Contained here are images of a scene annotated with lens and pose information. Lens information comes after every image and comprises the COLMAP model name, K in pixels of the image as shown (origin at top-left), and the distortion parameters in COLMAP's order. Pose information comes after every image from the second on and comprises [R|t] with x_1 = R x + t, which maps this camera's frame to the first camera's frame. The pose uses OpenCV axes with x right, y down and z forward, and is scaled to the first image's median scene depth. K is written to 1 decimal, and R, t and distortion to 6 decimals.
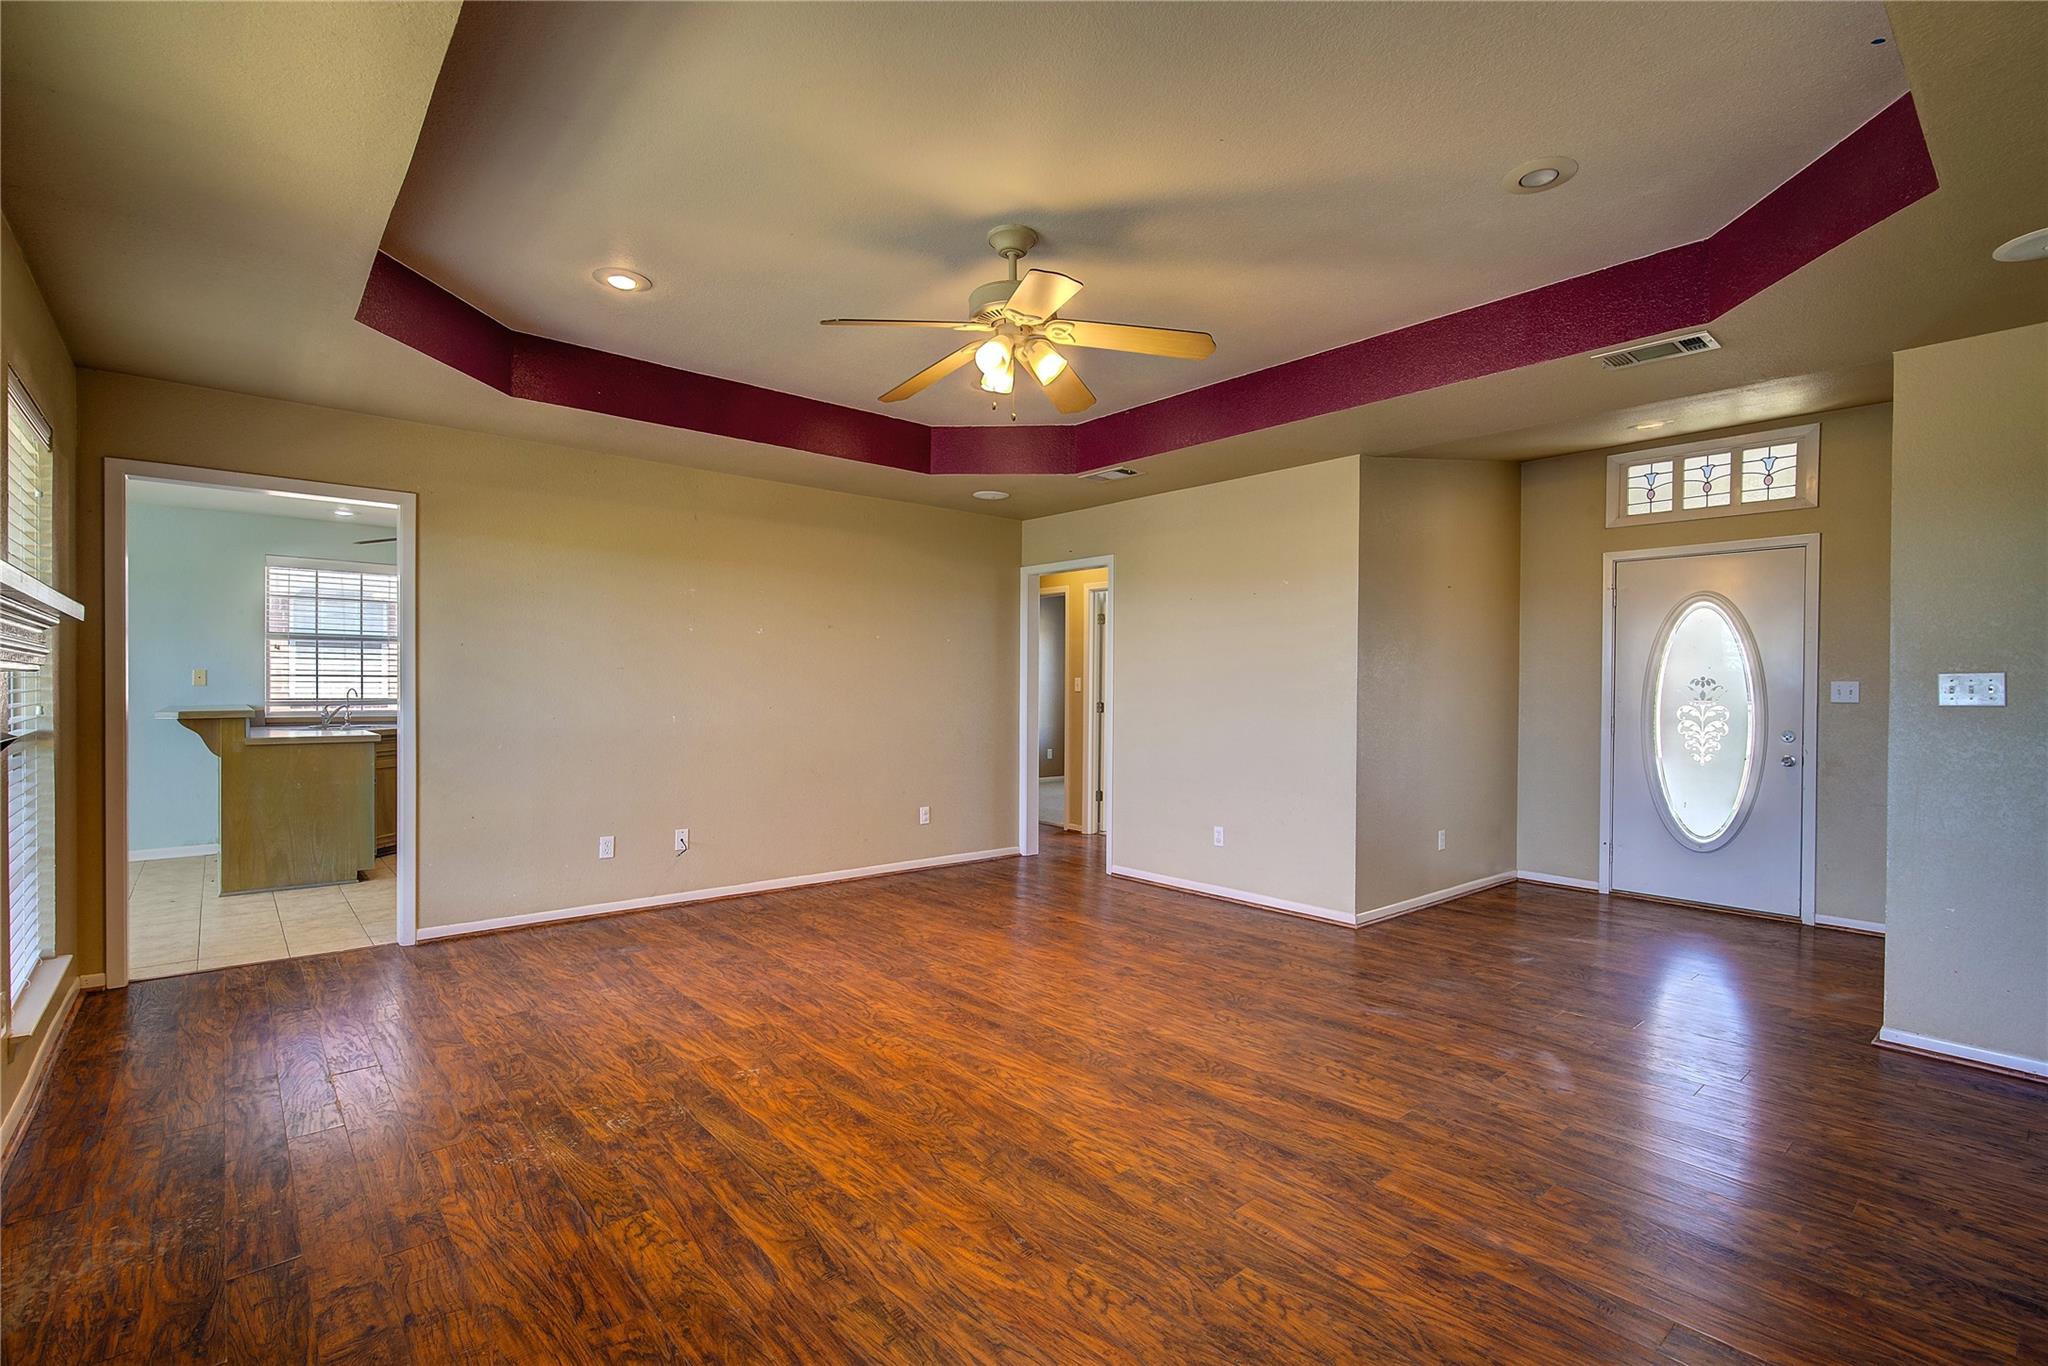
lens RADIAL K [[931.2, 0, 1032.9], [0, 931.2, 685.2], [0, 0, 1]] dist [0.000326, 0.000885]
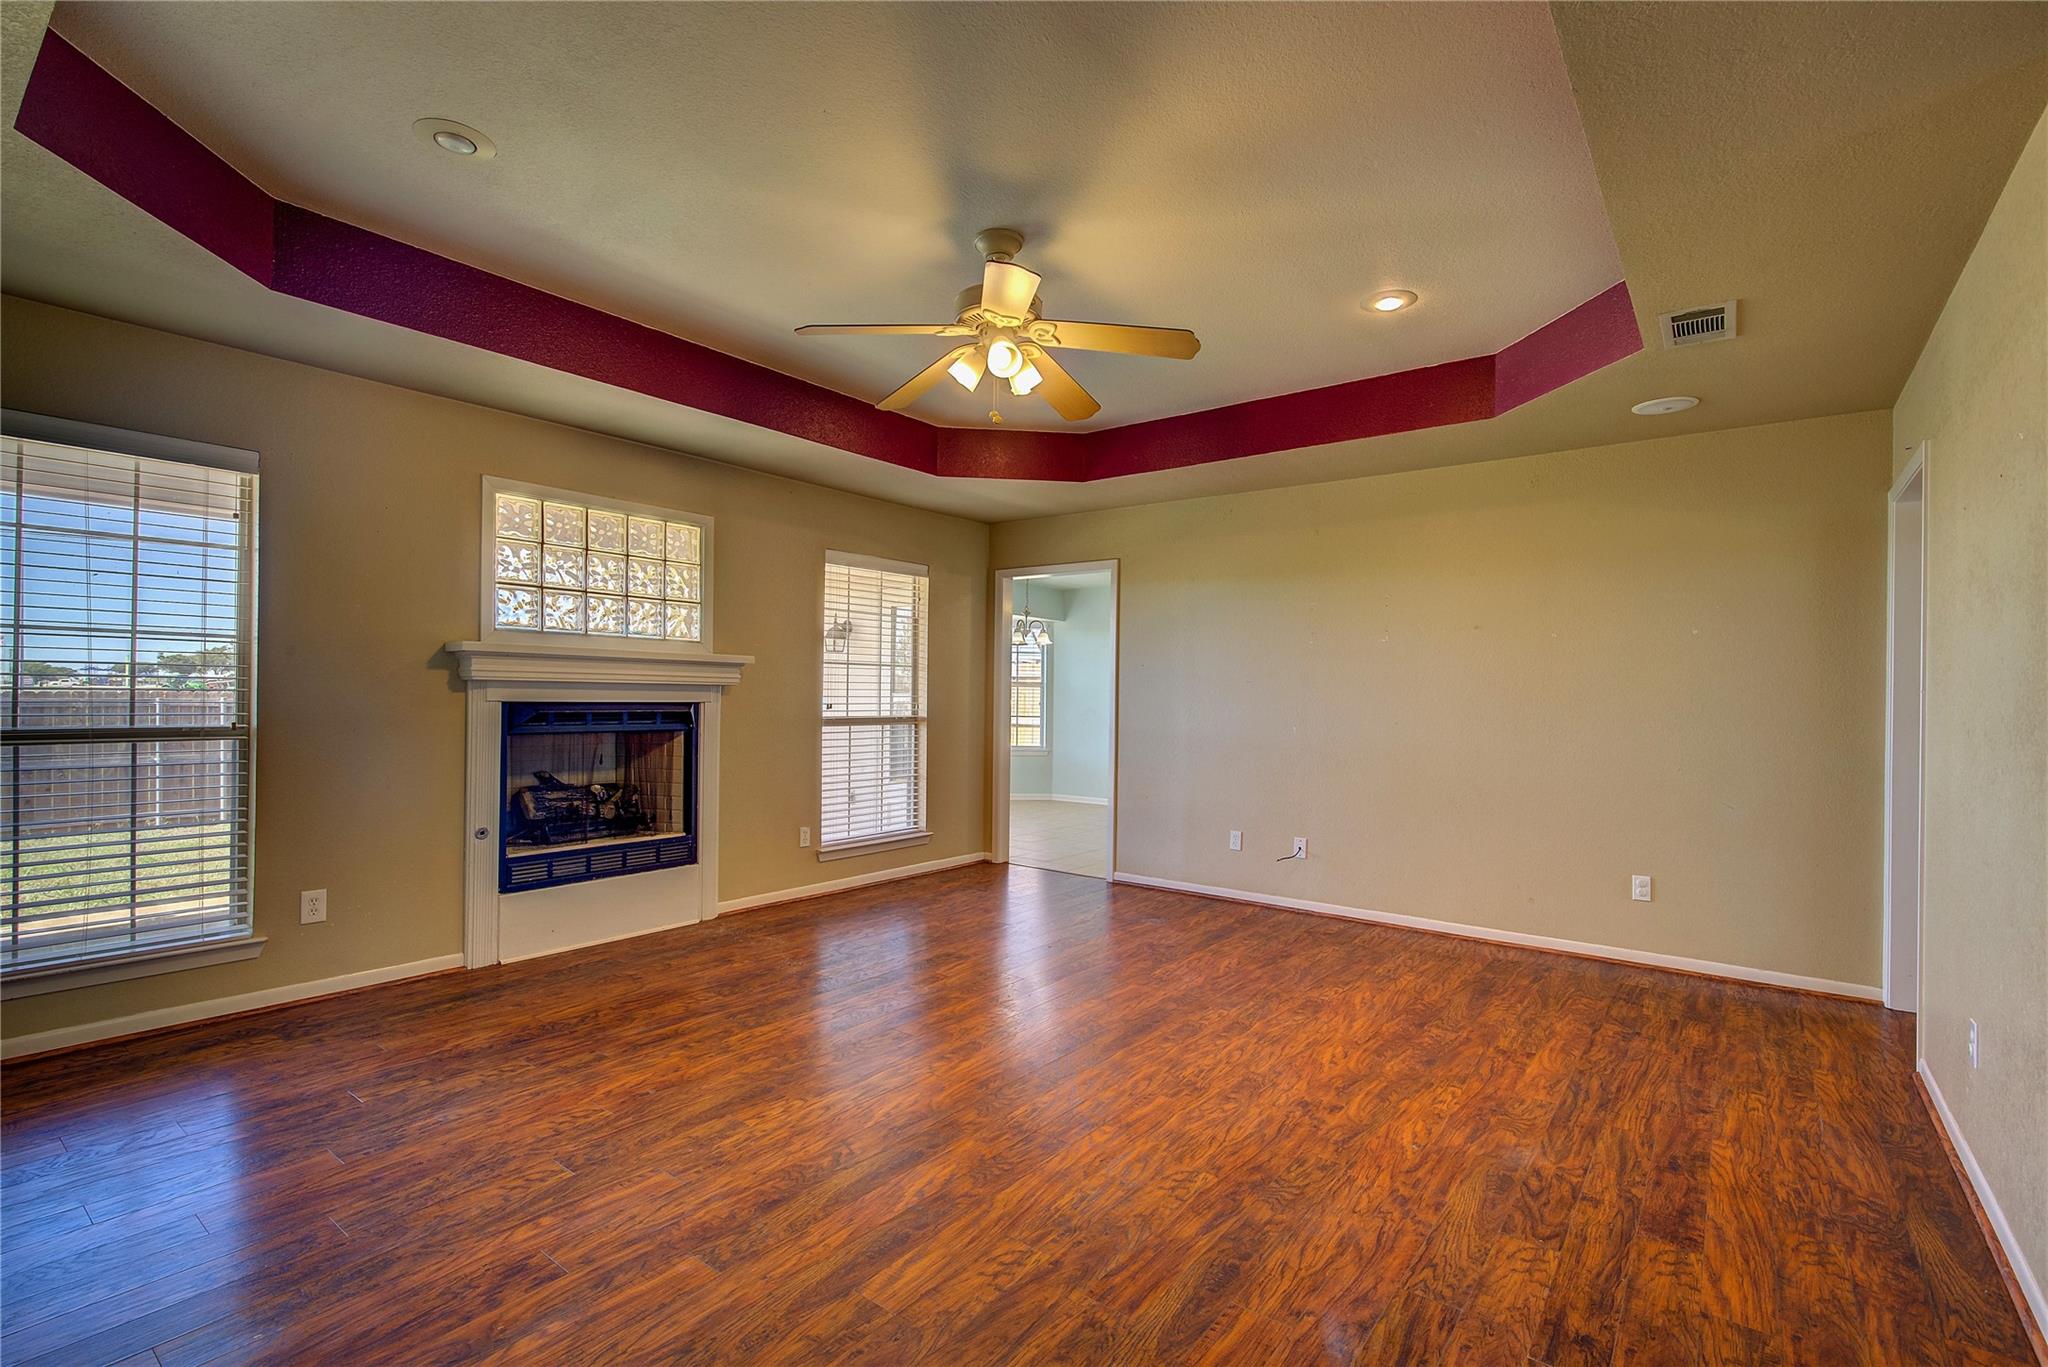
lens RADIAL K [[931.2, 0, 1027.8], [0, 931.2, 684.9], [0, 0, 1]] dist [0.000326, 0.000885]
pose [[0.195643, -0.015071, -0.980559, 0.969746], [-0.010550, 0.999792, -0.017472, 0.012228], [0.980618, 0.013763, 0.195443, 0.850887]]
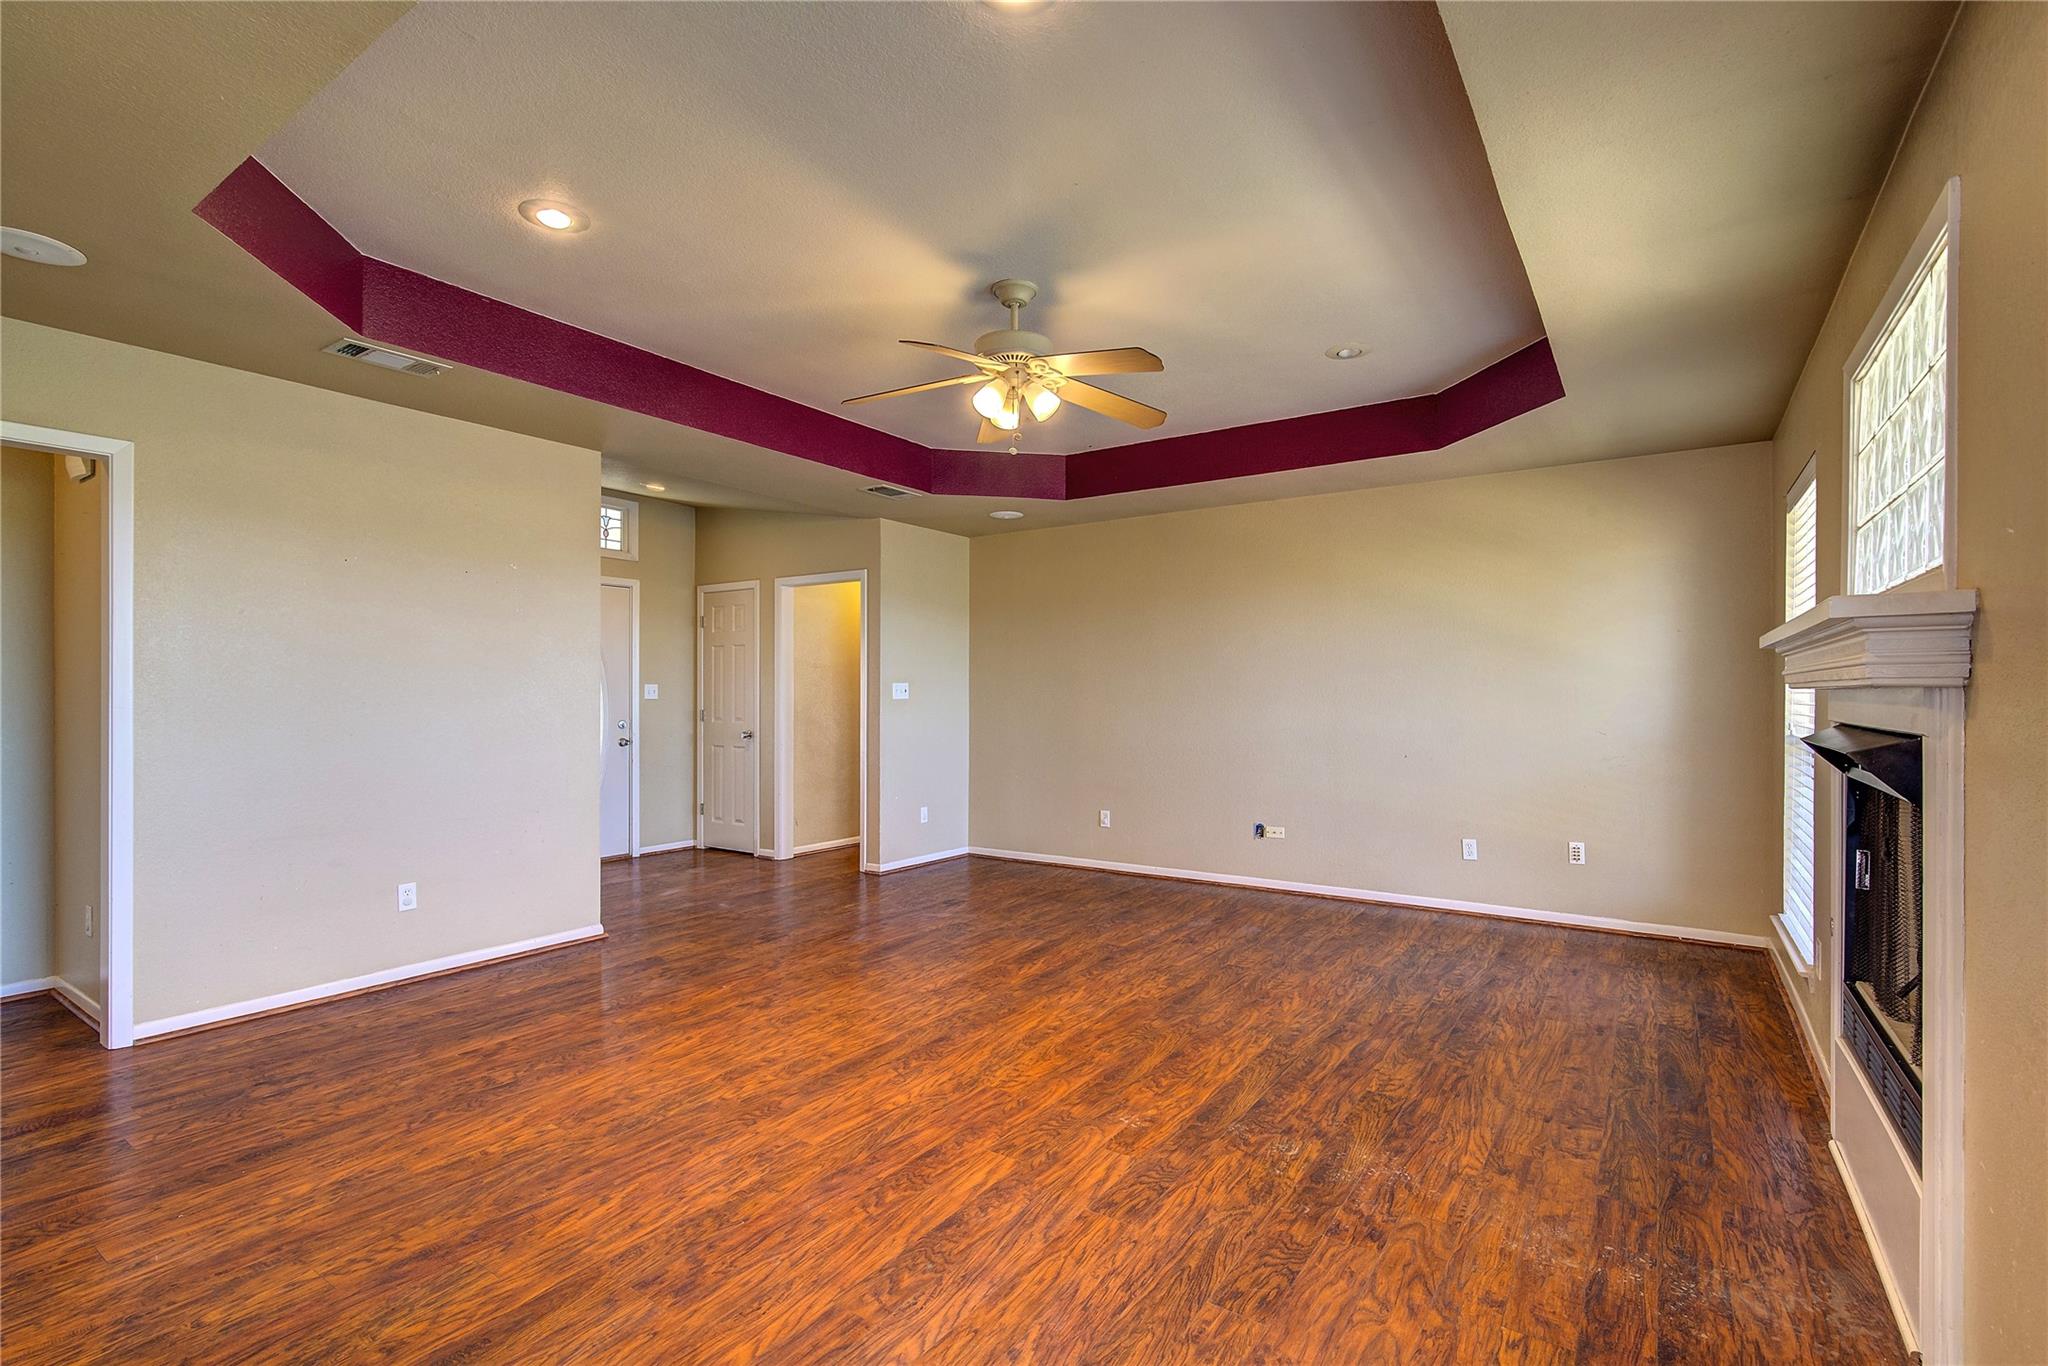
lens RADIAL K [[931.2, 0, 1026.9], [0, 931.2, 702.1], [0, 0, 1]] dist [0.000326, 0.000885]
pose [[-0.251964, -0.017143, 0.967585, -1.105621], [-0.005428, 0.999852, 0.016302, -0.006479], [-0.967722, -0.001144, -0.252019, 1.275829]]
